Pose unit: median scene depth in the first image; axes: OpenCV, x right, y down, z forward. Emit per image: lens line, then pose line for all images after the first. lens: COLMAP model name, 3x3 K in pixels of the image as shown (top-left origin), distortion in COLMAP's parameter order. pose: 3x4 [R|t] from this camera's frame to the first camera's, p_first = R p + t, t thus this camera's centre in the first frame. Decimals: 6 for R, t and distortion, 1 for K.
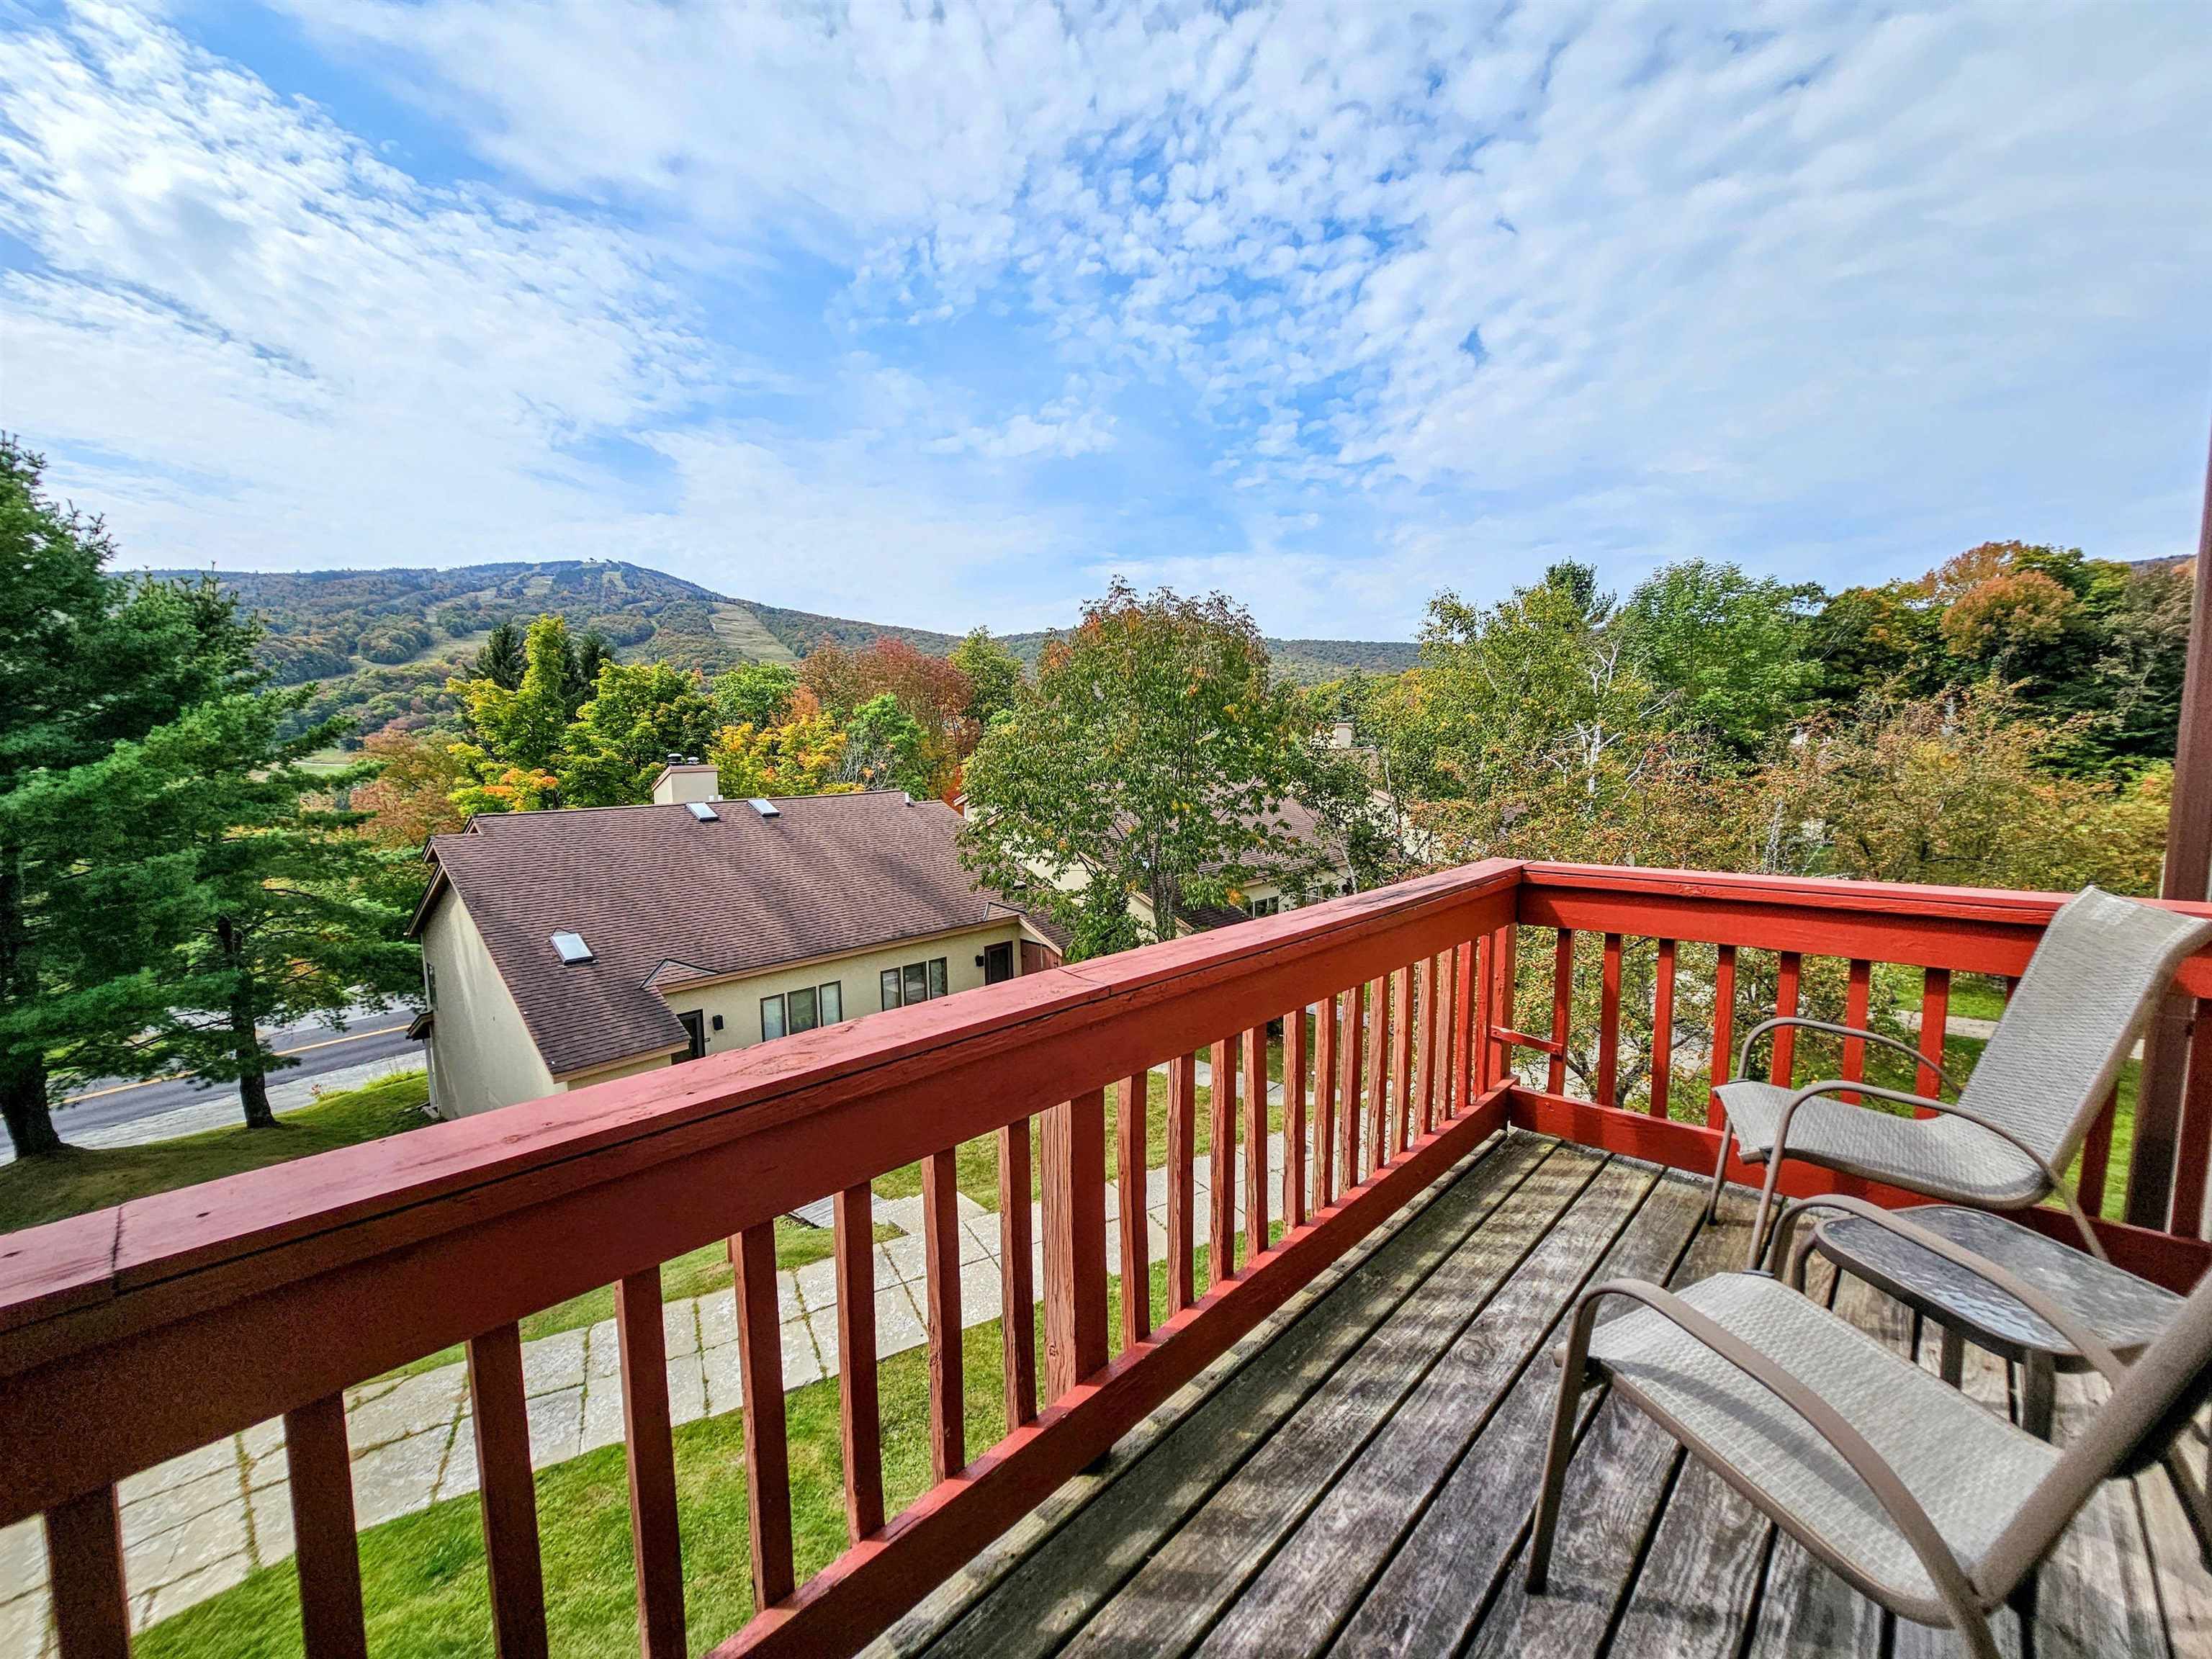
lens RADIAL K [[899.7, 0, 1096.3], [0, 899.7, 842.9], [0, 0, 1]] dist [0.003546, -0.001287]
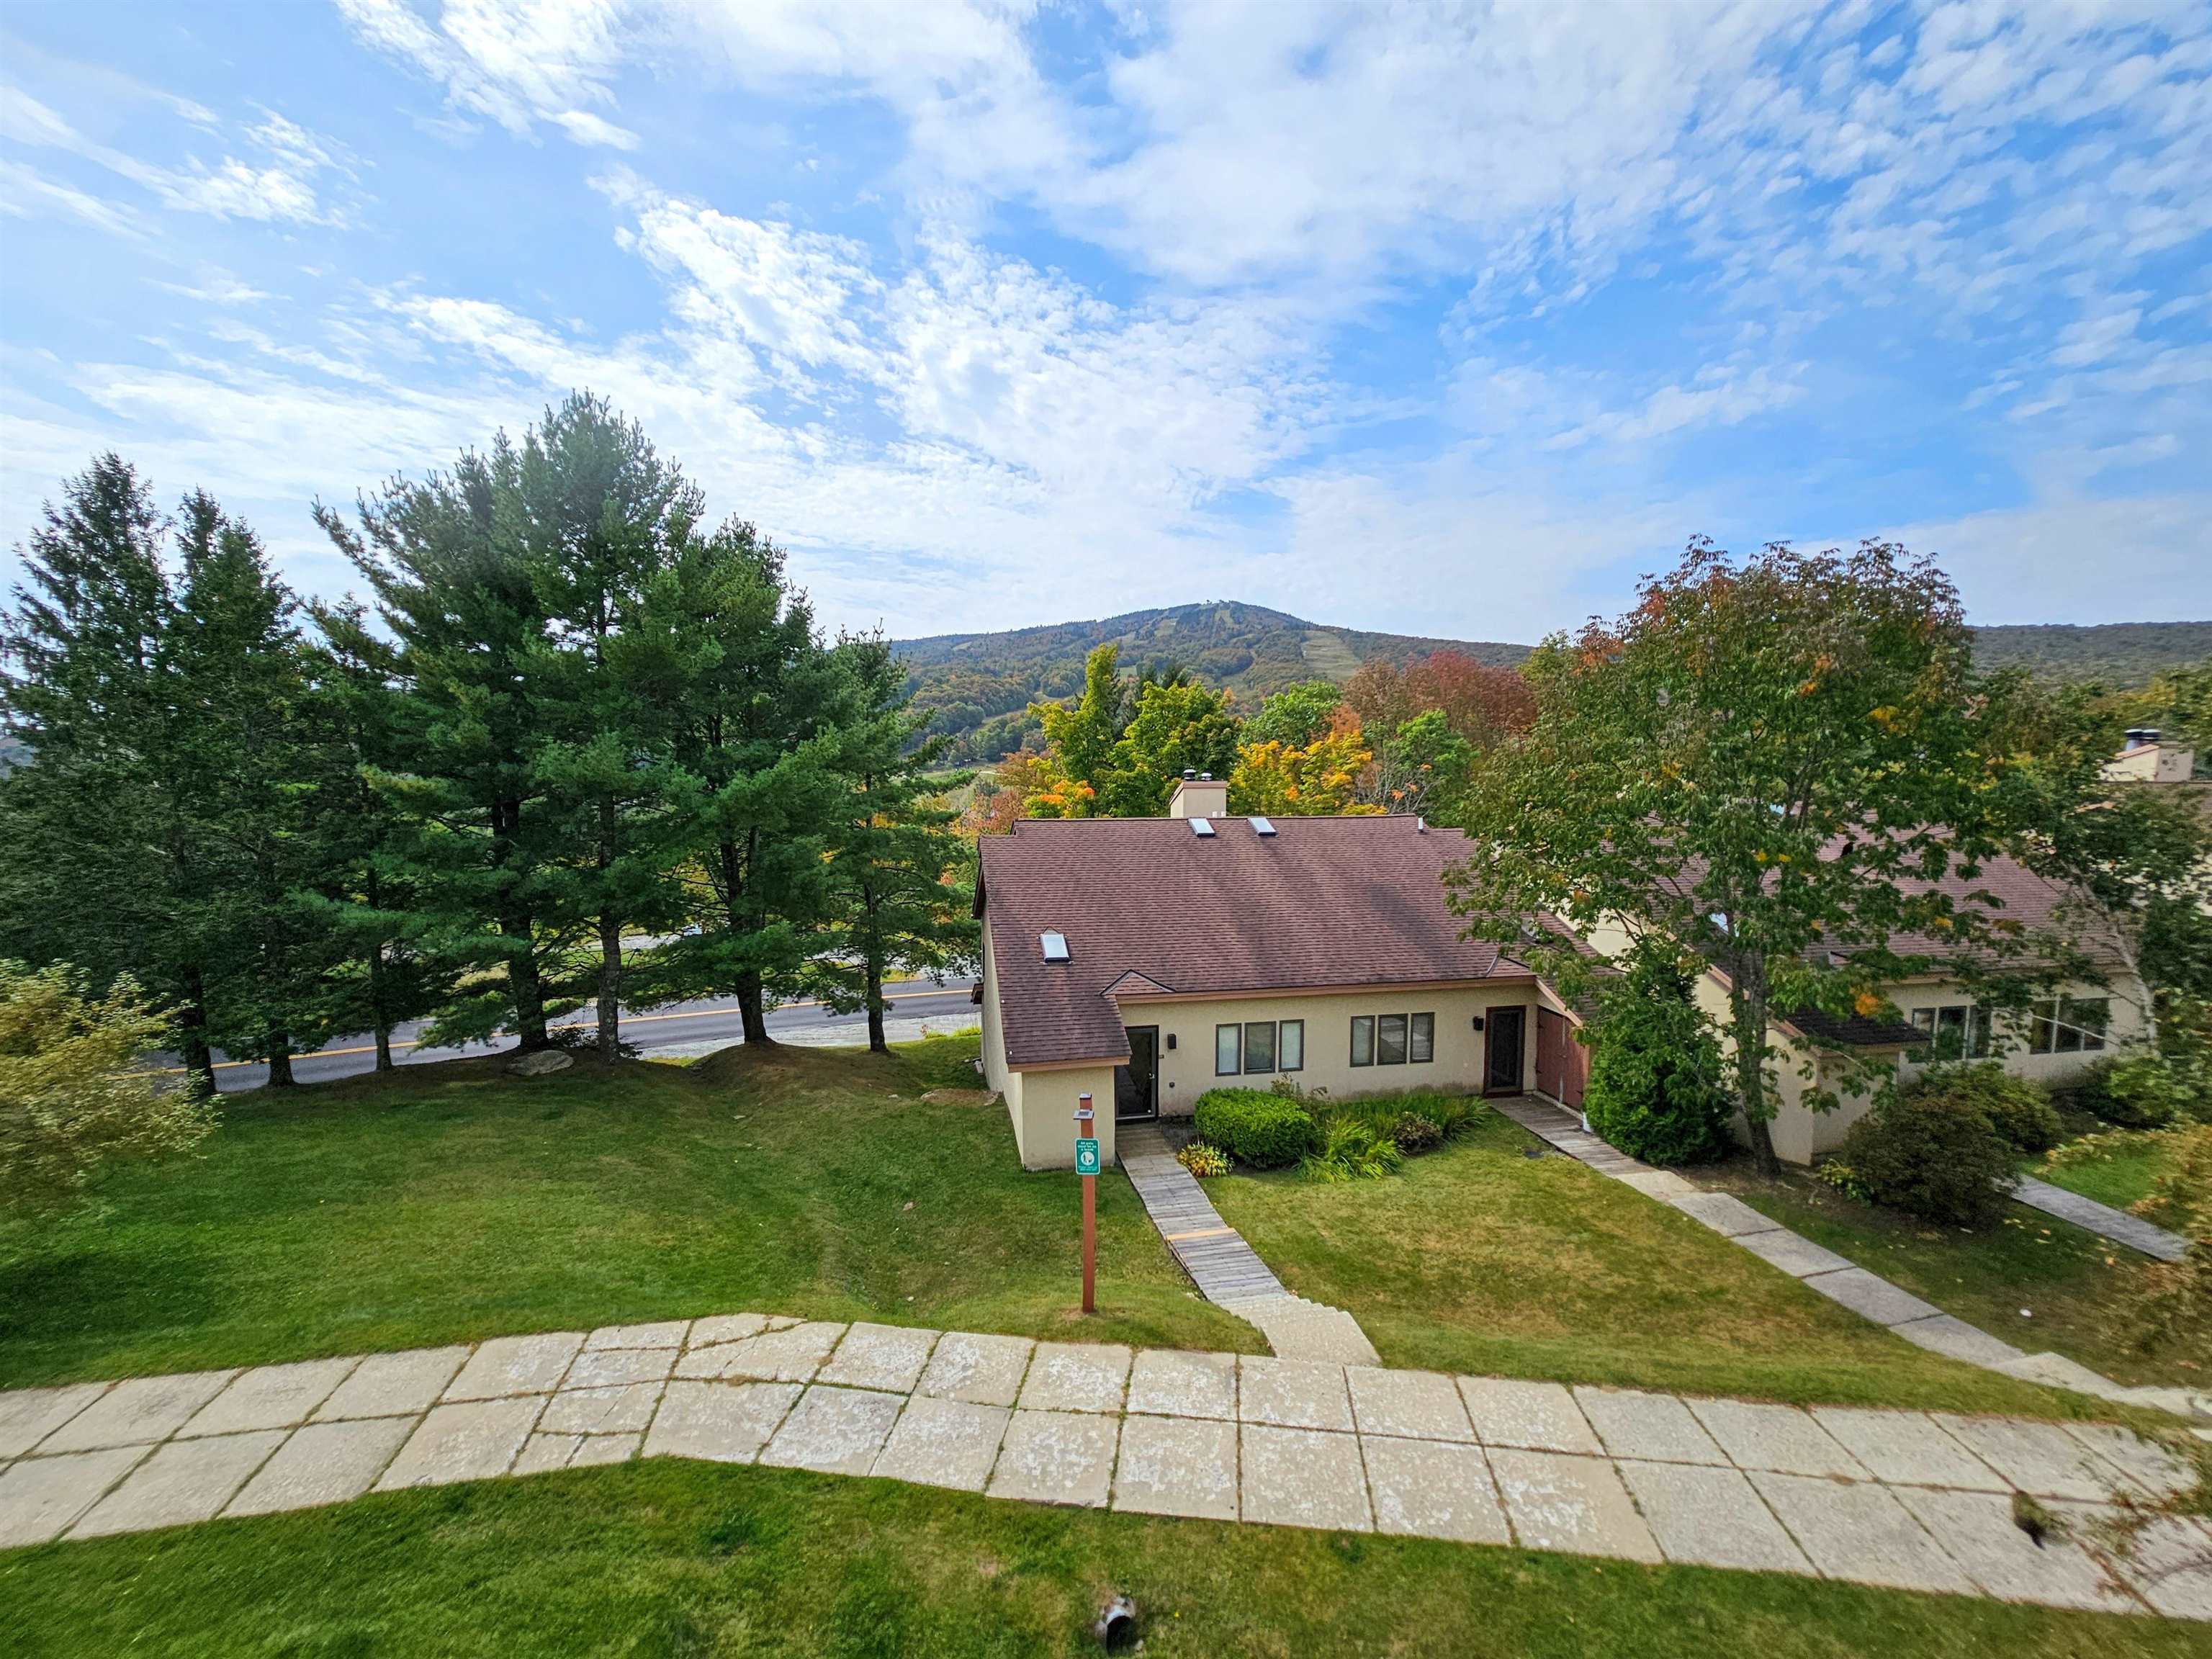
lens RADIAL K [[899.7, 0, 1099.7], [0, 899.7, 853.9], [0, 0, 1]] dist [0.003546, -0.001287]
pose [[0.816019, 0.071784, -0.573550, 0.051926], [-0.078314, 0.996839, 0.013340, -0.009364], [0.572695, 0.034031, 0.819062, 0.107988]]
